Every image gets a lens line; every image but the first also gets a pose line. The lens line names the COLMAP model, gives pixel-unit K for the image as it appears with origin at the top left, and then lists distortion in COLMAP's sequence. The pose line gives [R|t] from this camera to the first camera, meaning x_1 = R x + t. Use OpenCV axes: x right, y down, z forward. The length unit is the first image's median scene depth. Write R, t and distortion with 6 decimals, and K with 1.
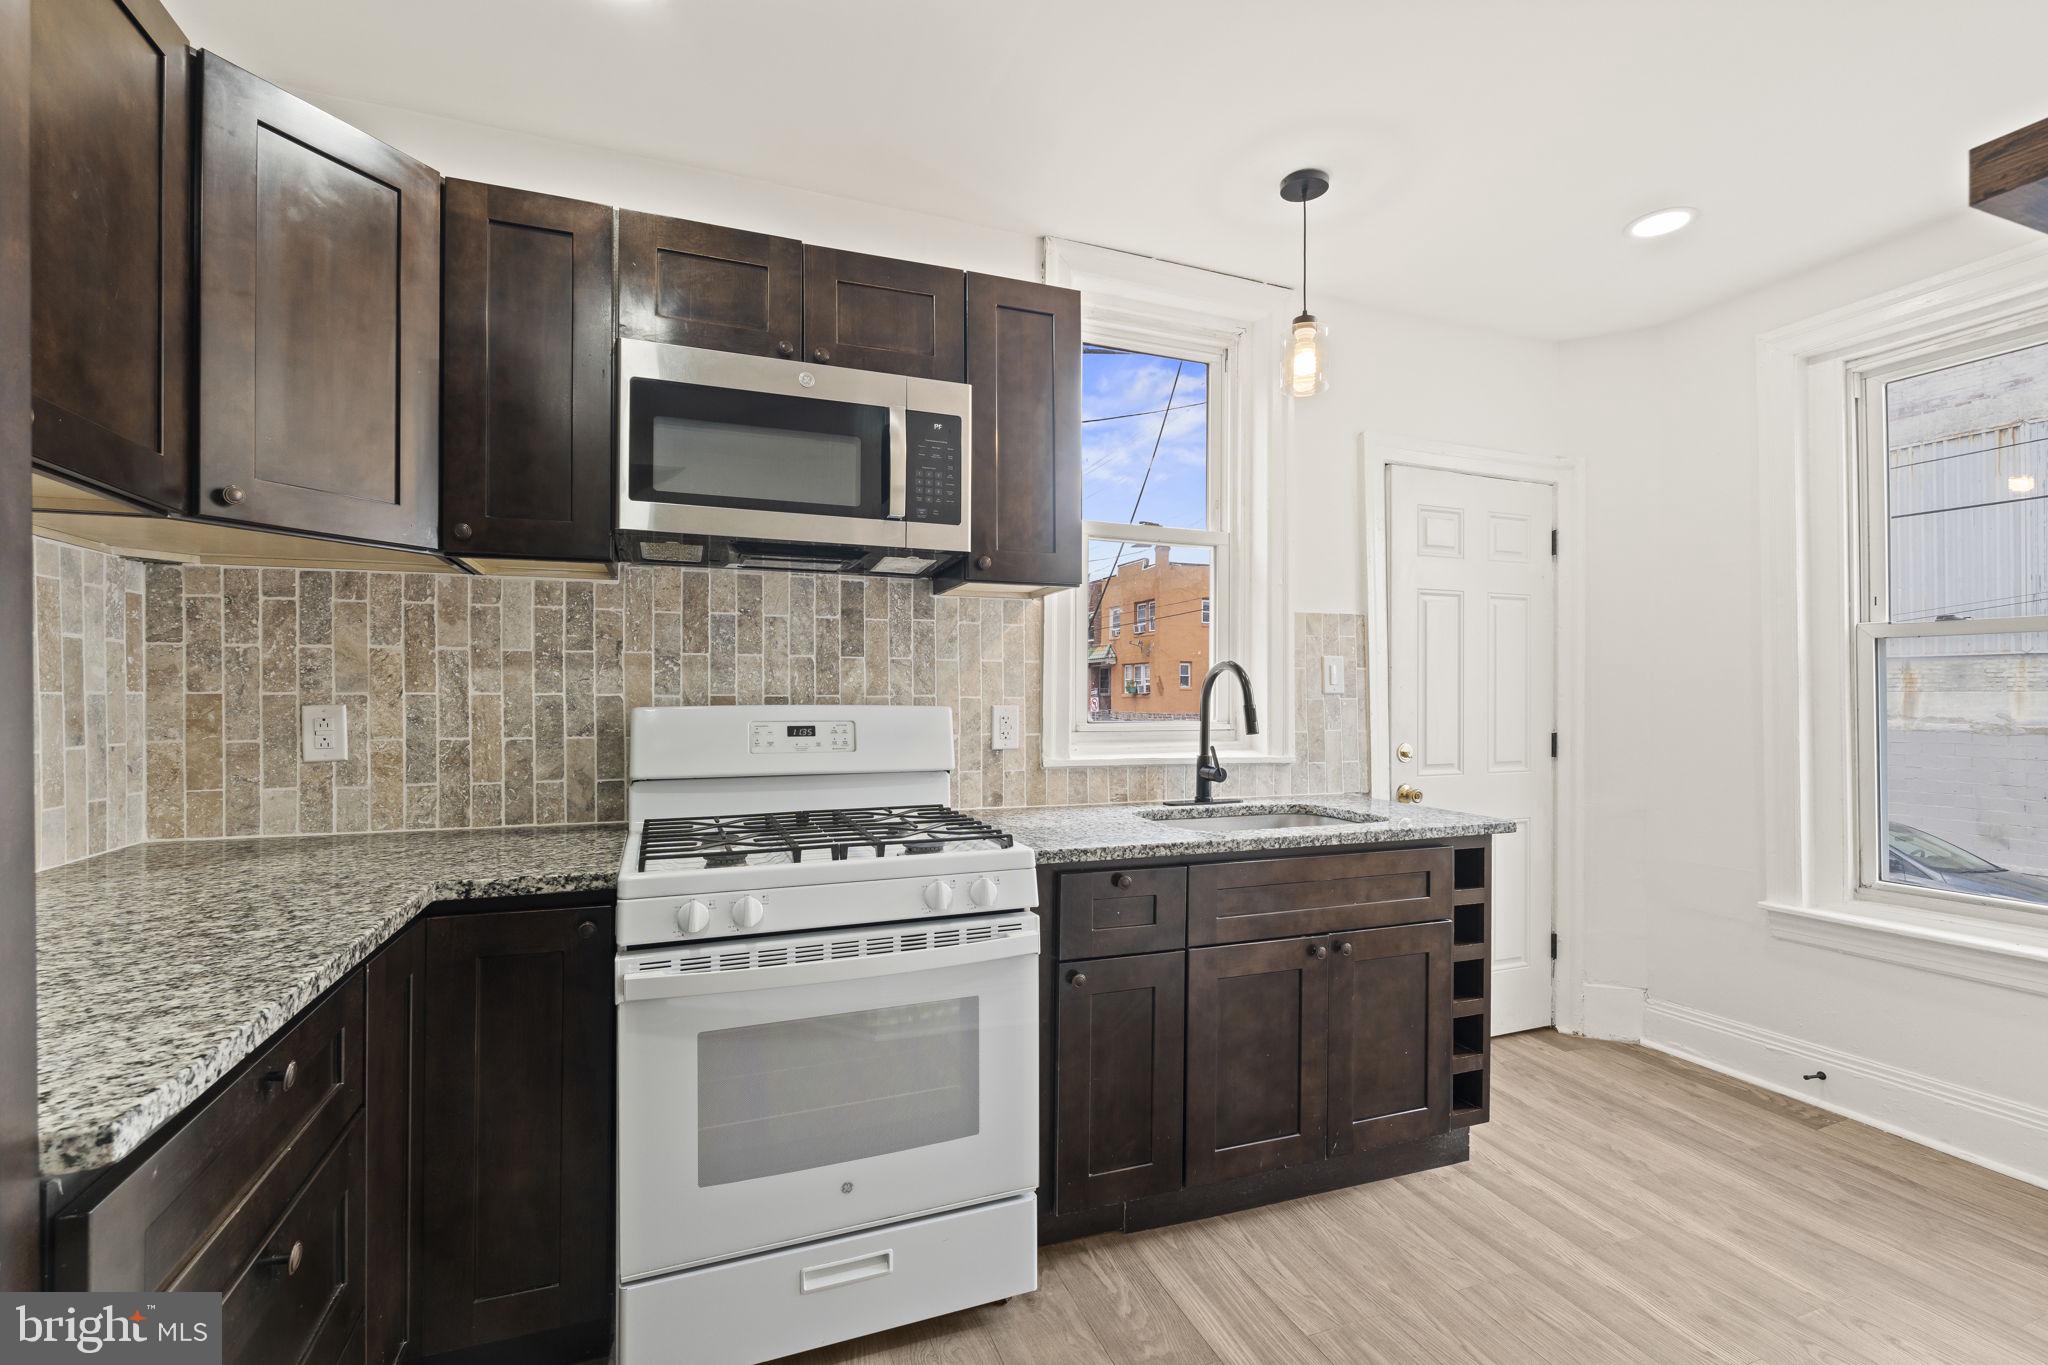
lens RADIAL K [[913.1, 0, 1024.0], [0, 913.1, 682.5], [0, 0, 1]] dist [-0.000949, 0.000102]
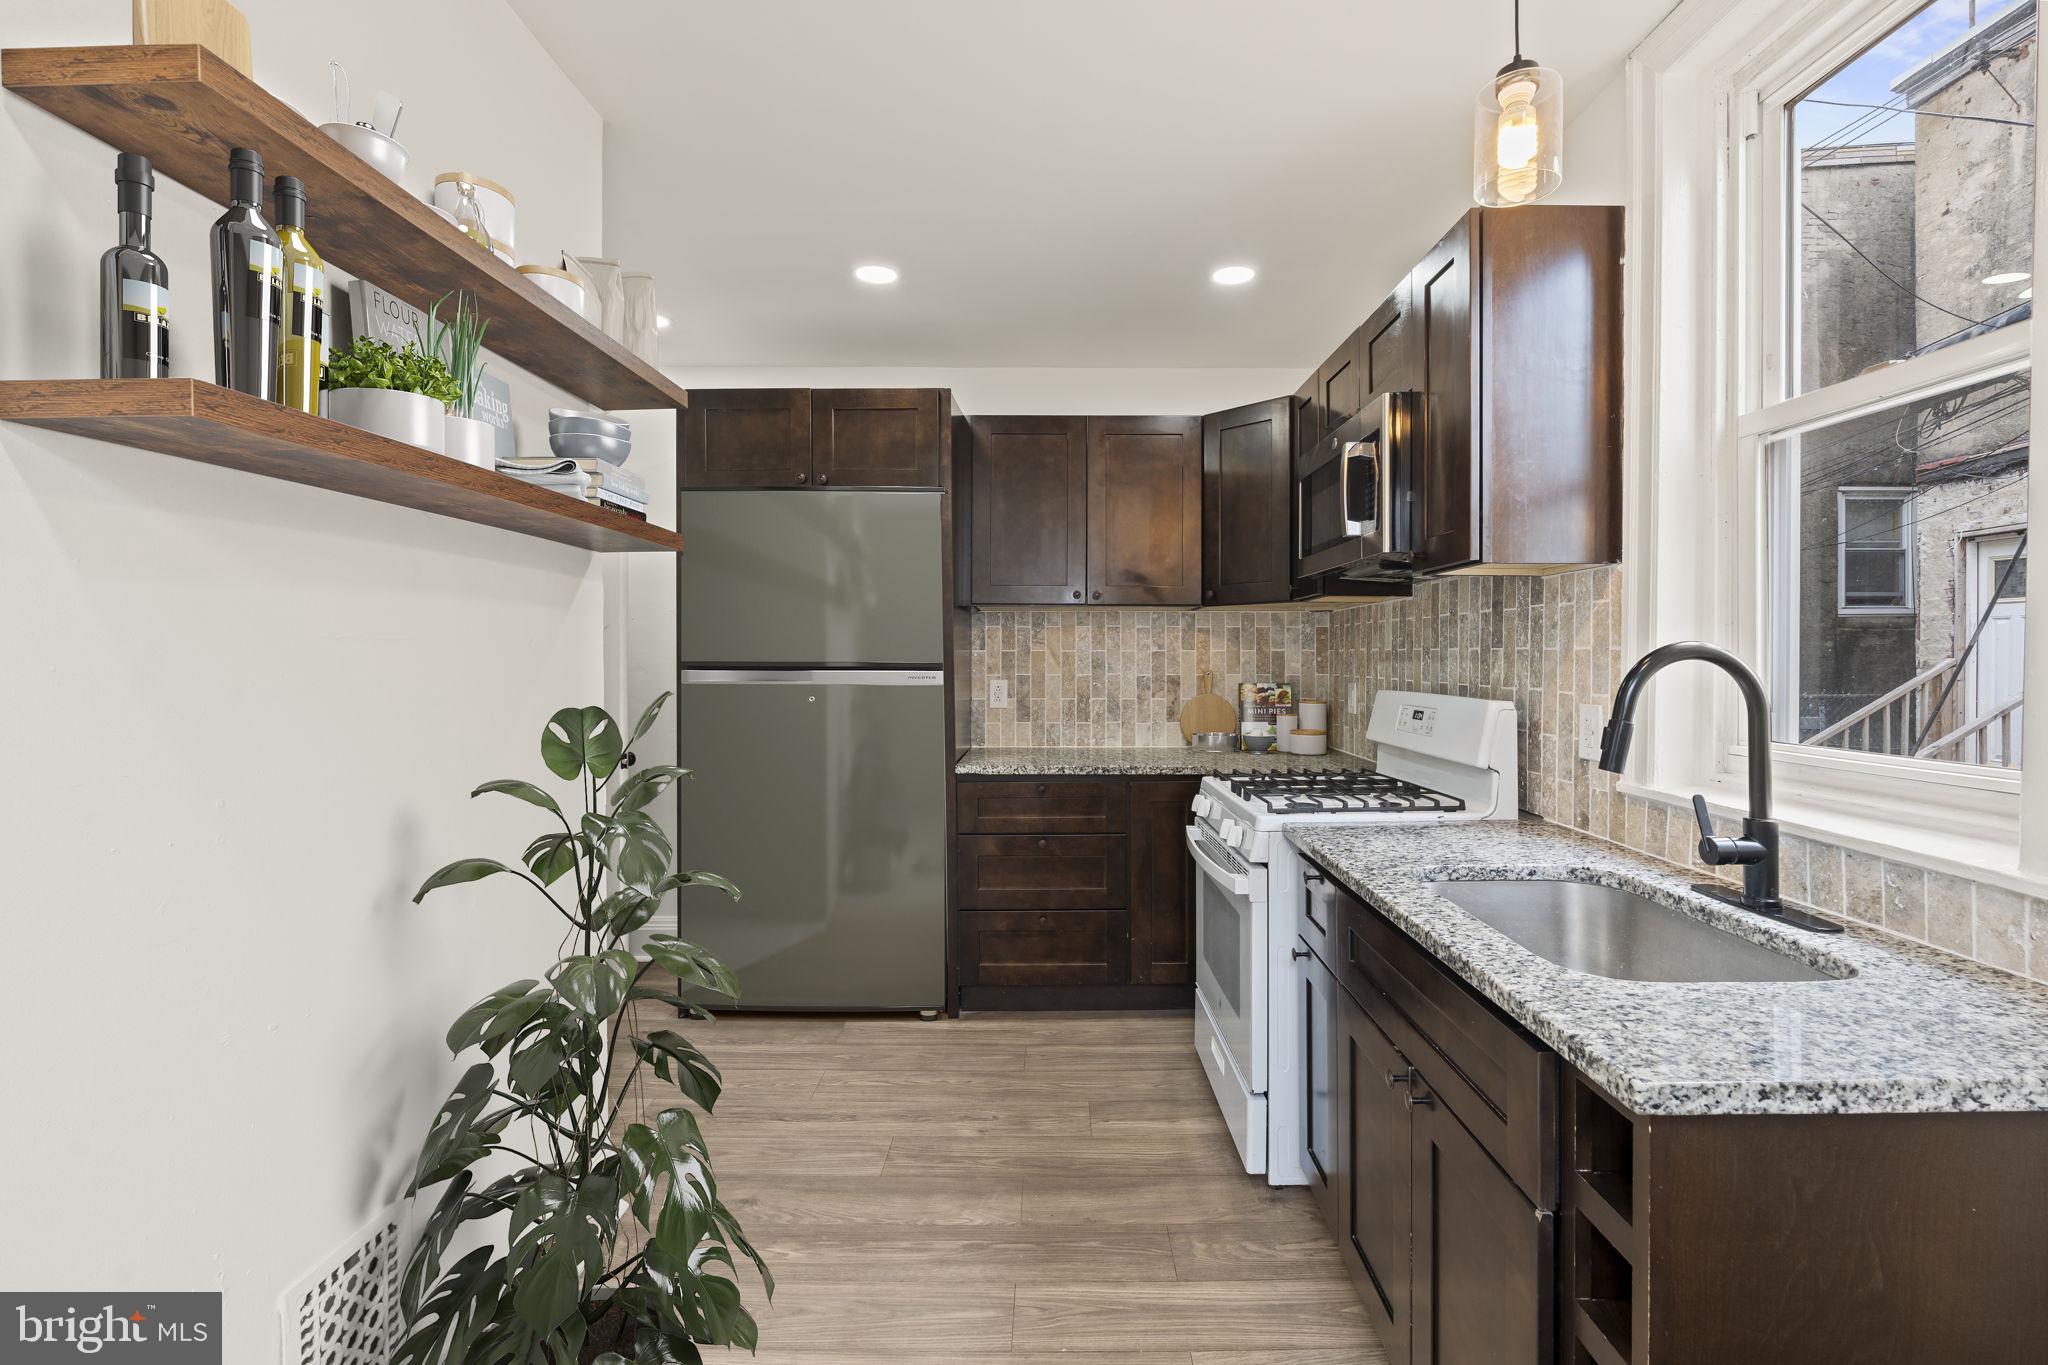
lens RADIAL K [[913.1, 0, 1024.0], [0, 913.1, 682.5], [0, 0, 1]] dist [-0.000949, 0.000102]
pose [[-0.369691, 0.018870, -0.928963, 0.928364], [0.000513, 0.999798, 0.020105, -0.010531], [0.929155, 0.006957, -0.369626, 0.873557]]
